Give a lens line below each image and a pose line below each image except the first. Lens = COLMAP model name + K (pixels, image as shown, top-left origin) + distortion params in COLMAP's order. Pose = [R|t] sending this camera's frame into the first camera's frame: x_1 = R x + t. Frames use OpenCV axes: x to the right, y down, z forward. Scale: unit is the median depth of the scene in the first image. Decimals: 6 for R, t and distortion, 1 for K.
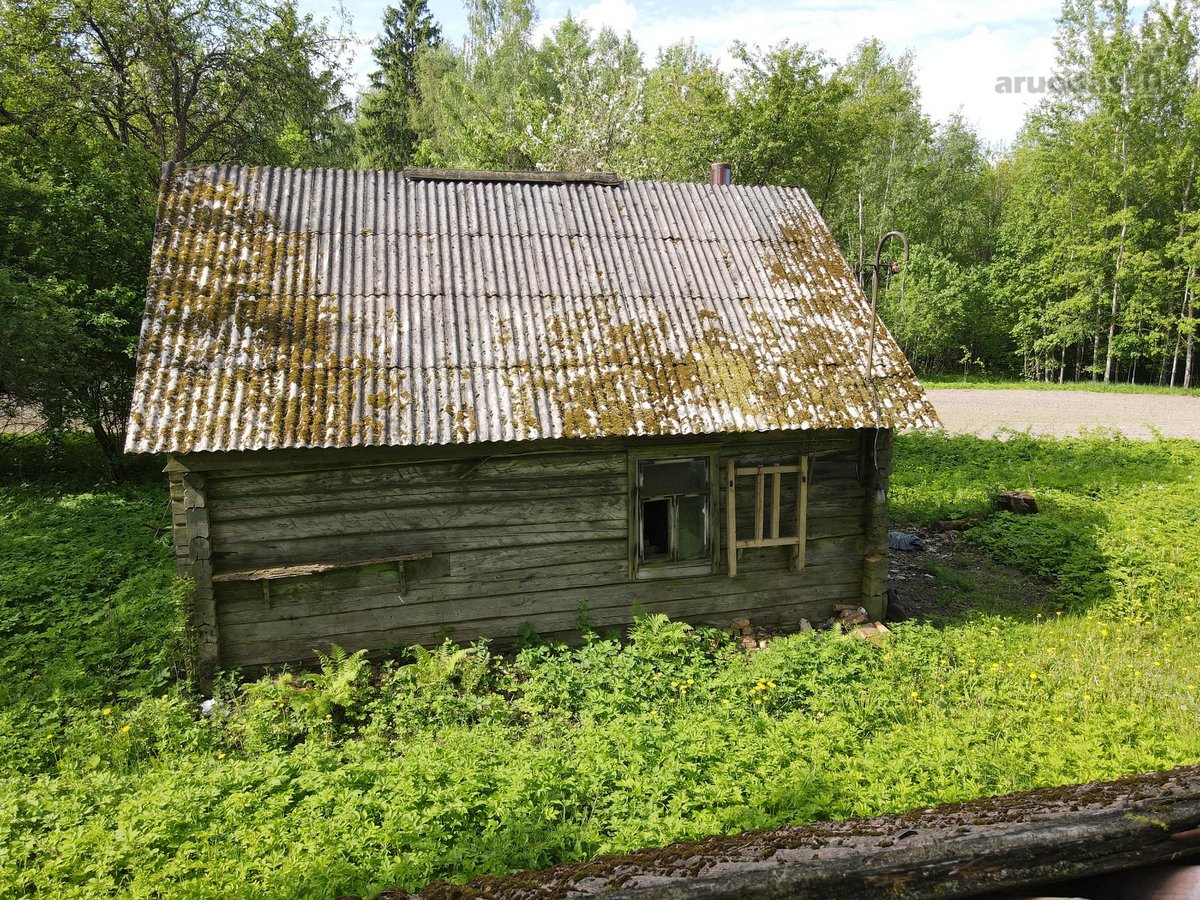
lens RADIAL K [[875.7, 0, 600.0], [0, 875.7, 450.0], [0, 0, 1]] dist [0.010273, -0.002231]
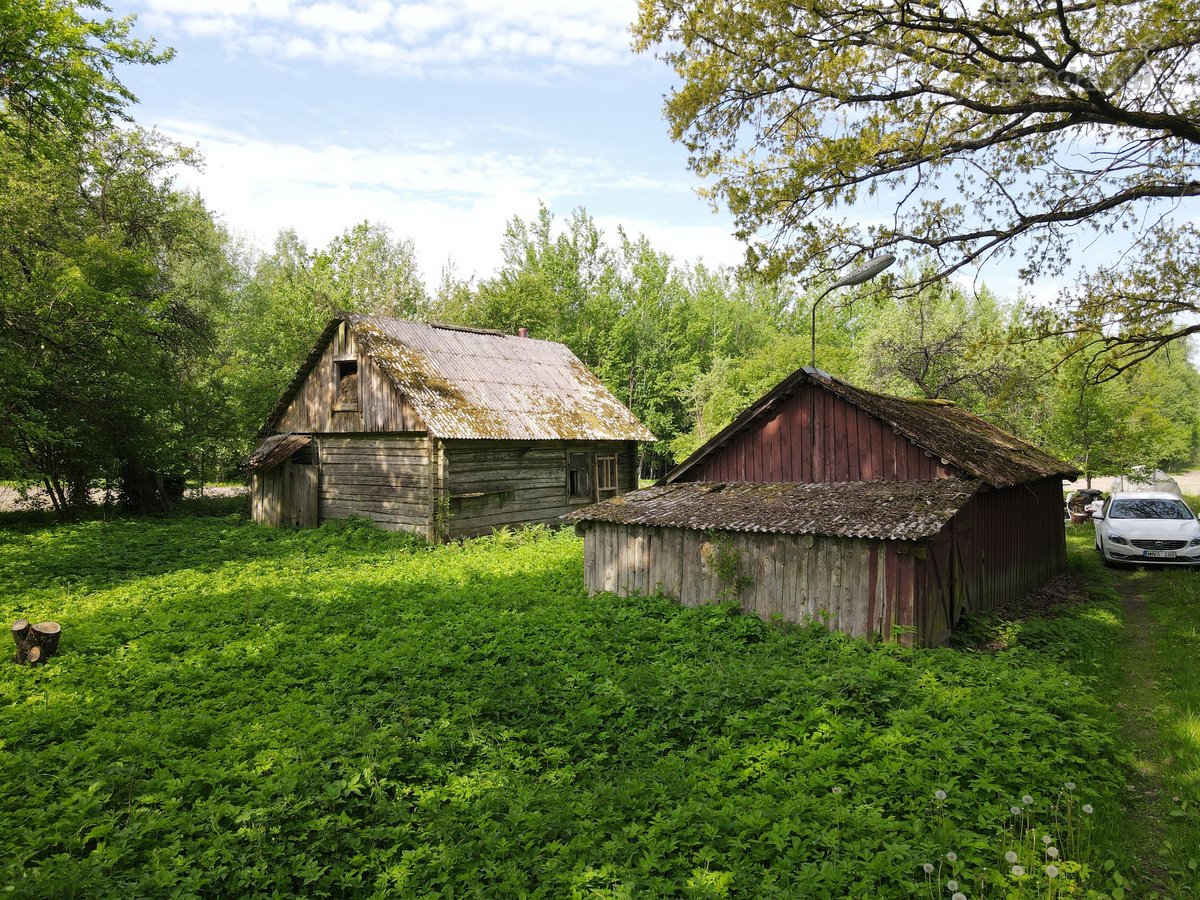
lens RADIAL K [[875.7, 0, 600.0], [0, 875.7, 450.0], [0, 0, 1]] dist [0.010273, -0.002231]
pose [[0.776728, 0.002467, 0.629832, -1.425476], [0.092246, 0.988763, -0.117634, 0.299085], [-0.623045, 0.149469, 0.767772, -0.910621]]
